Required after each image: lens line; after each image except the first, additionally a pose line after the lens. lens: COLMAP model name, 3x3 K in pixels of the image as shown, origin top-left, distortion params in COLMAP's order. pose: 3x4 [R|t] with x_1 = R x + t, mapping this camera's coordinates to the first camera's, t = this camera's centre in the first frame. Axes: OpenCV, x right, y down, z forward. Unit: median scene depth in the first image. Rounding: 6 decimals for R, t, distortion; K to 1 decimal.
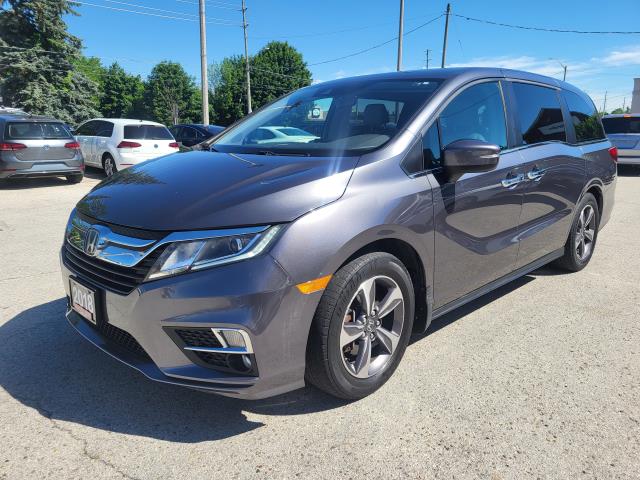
lens RADIAL K [[496.8, 0, 317.1], [0, 496.8, 241.6], [0, 0, 1]] dist [0.039620, -0.026702]
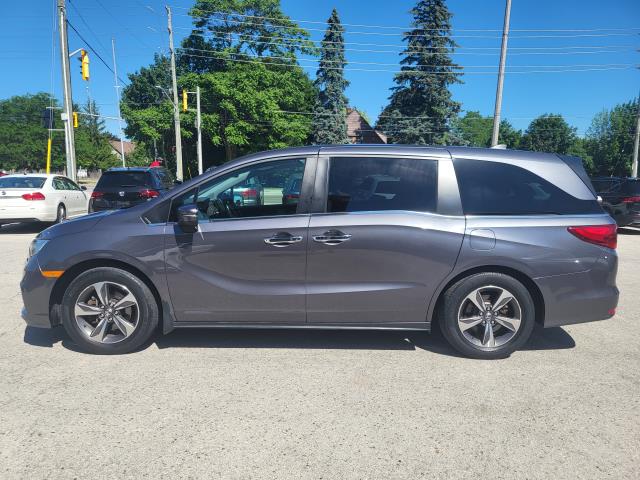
lens RADIAL K [[496.8, 0, 317.3], [0, 496.8, 259.5], [0, 0, 1]] dist [0.039620, -0.026702]
pose [[0.690642, 0.122752, -0.712703, 0.153006], [-0.168382, 0.985700, 0.006601, -0.011362], [0.703322, 0.115447, 0.701435, 0.027287]]
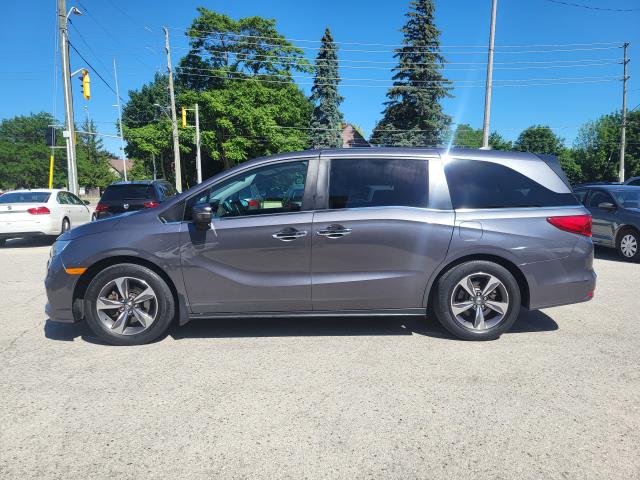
lens RADIAL K [[496.8, 0, 325.2], [0, 496.8, 253.2], [0, 0, 1]] dist [0.039620, -0.026702]
pose [[0.707255, 0.078015, -0.702641, 0.161610], [-0.146446, 0.988502, -0.037654, -0.004385], [0.691624, 0.129530, 0.710547, 0.017704]]
